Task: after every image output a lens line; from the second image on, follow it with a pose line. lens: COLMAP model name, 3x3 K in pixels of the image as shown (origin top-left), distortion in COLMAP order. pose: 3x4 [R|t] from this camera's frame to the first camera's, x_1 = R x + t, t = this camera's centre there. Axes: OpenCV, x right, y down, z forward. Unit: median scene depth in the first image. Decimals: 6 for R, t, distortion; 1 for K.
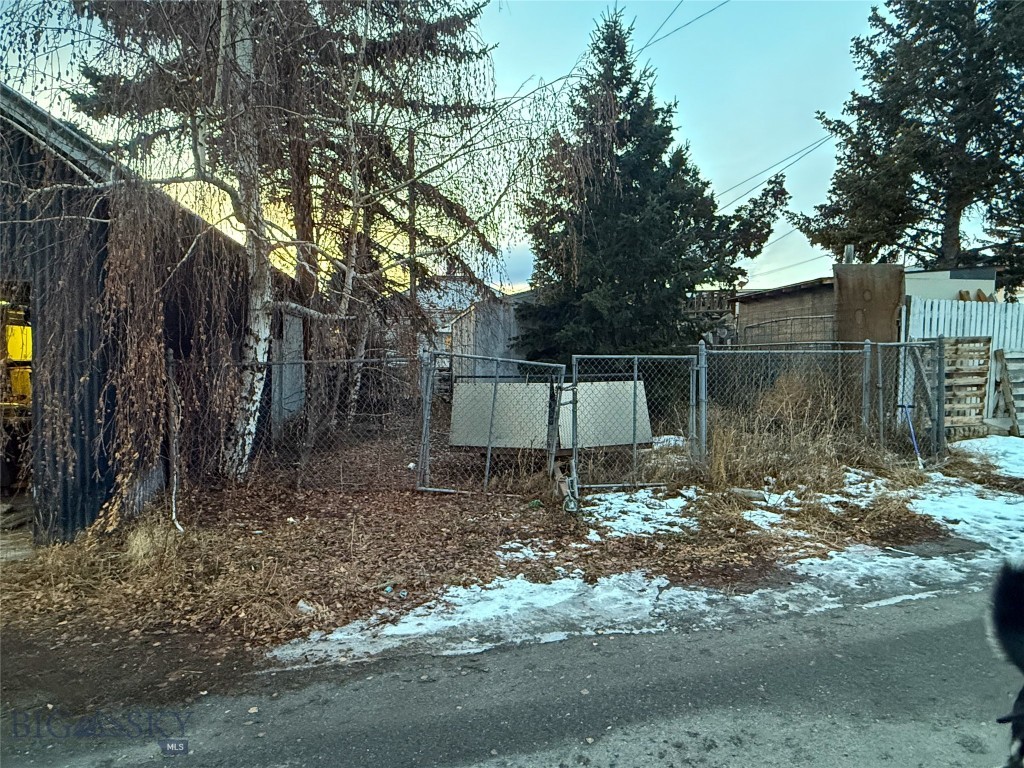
lens RADIAL K [[588.2, 0, 512.0], [0, 588.2, 384.0], [0, 0, 1]] dist [0.006094, -0.000907]
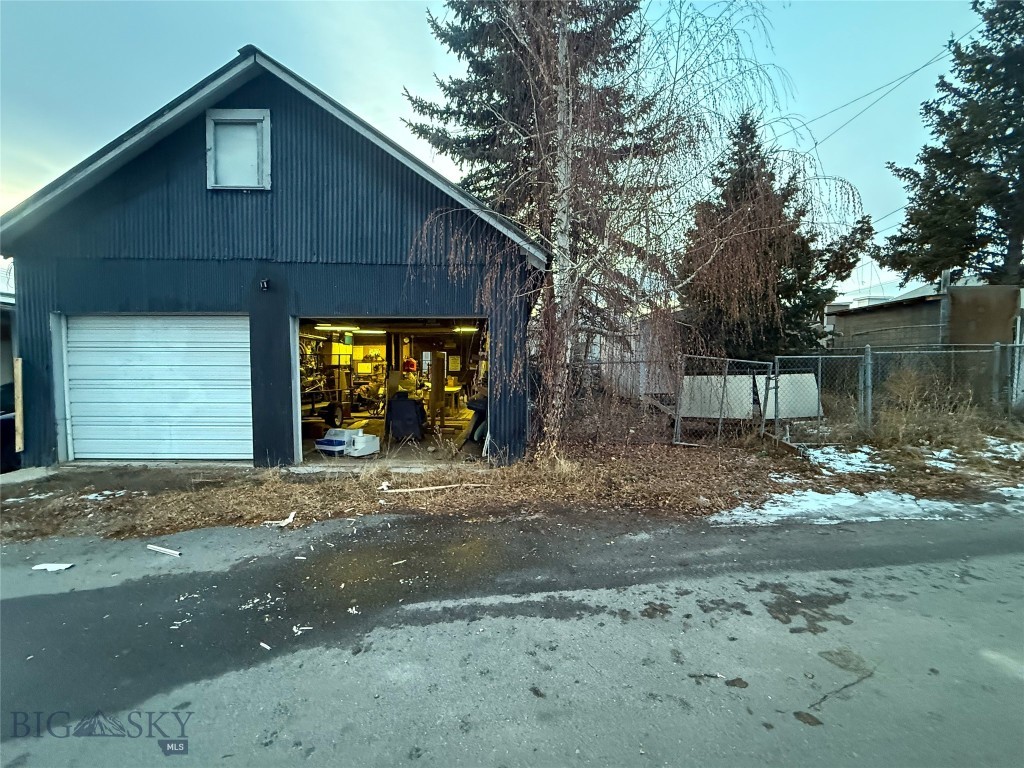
lens RADIAL K [[444.7, 0, 512.0], [0, 444.7, 384.0], [0, 0, 1]] dist [0.001115, 0.000223]
pose [[0.987366, -0.002311, -0.158441, -0.376857], [0.003559, 0.999965, 0.007597, 0.010668], [0.158418, -0.008065, 0.987339, -0.220150]]
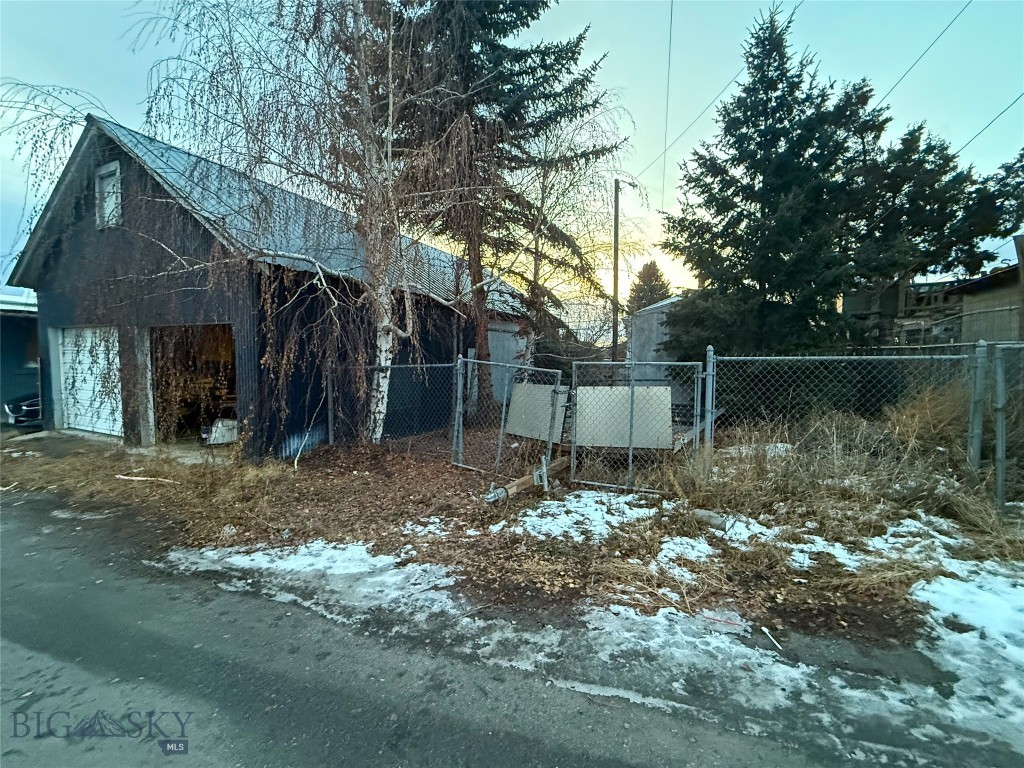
lens RADIAL K [[439.5, 0, 512.0], [0, 439.5, 384.0], [0, 0, 1]] dist [0.001744, 0.000039]
pose [[0.819501, 0.031500, -0.572211, 0.479268], [-0.022652, 0.999488, 0.022581, -0.023209], [0.572630, -0.005544, 0.819795, 0.258600]]
